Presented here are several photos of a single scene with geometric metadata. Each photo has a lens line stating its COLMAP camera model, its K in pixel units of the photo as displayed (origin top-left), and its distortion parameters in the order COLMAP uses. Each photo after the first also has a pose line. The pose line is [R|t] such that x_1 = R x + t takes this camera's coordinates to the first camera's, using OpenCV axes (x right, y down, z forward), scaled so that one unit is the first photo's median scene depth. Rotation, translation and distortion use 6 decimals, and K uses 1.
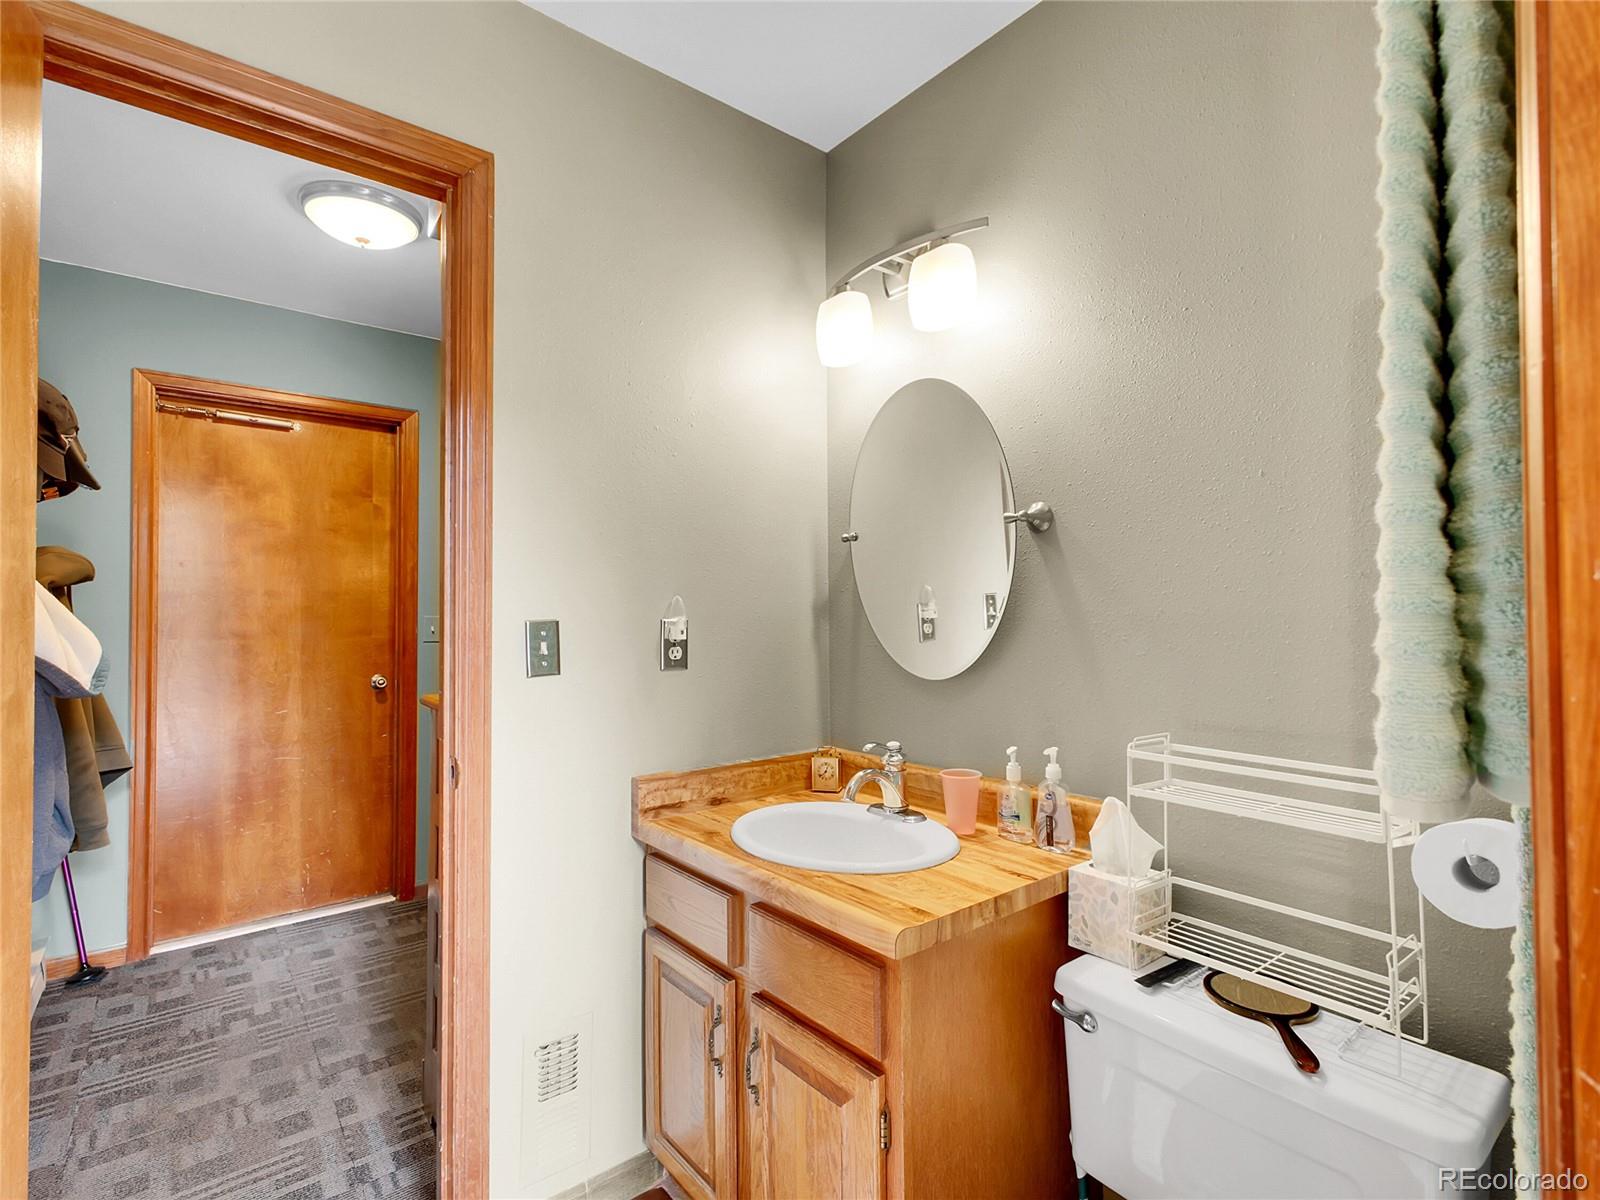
lens RADIAL K [[777.2, 0, 798.4], [0, 777.2, 594.3], [0, 0, 1]] dist [0.001835, -0.000544]
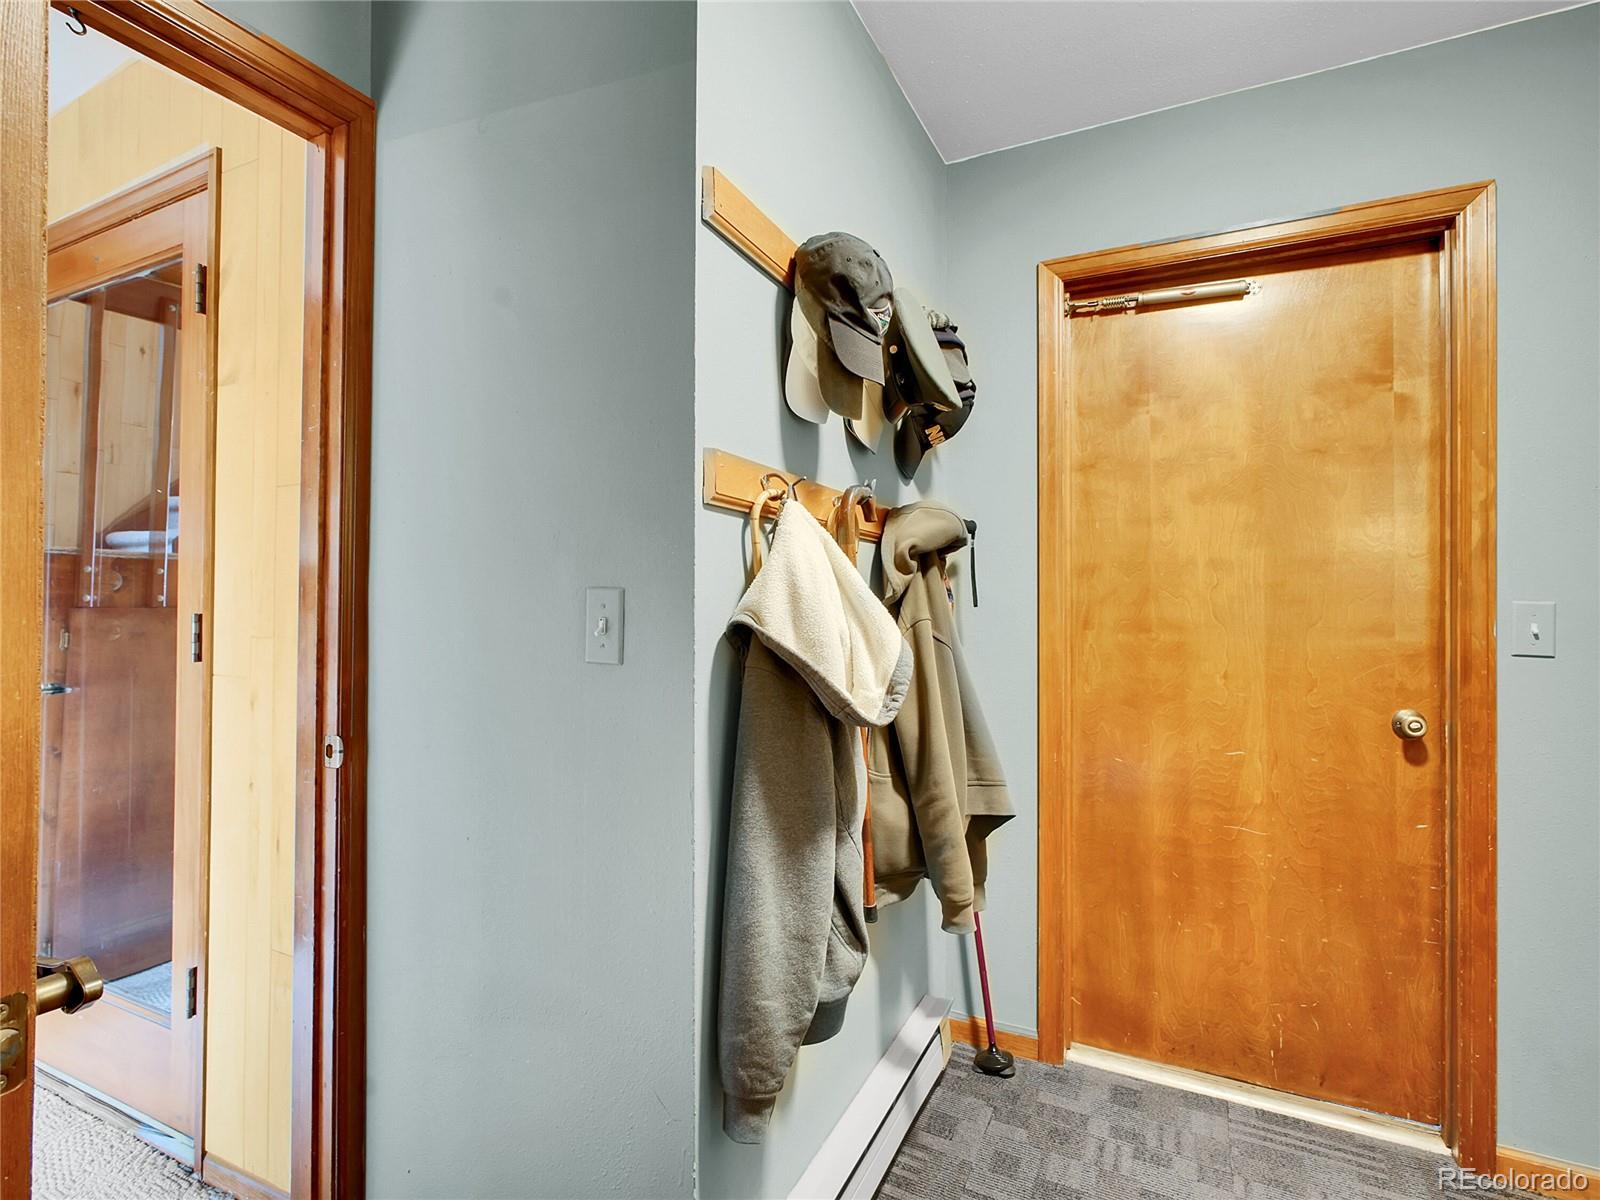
lens RADIAL K [[777.2, 0, 801.1], [0, 777.2, 589.8], [0, 0, 1]] dist [0.001835, -0.000544]
pose [[0.415876, -0.002724, -0.909417, -0.239034], [0.011355, 0.999933, 0.002198, 0.015206], [0.909350, -0.011240, 0.415879, 0.419560]]
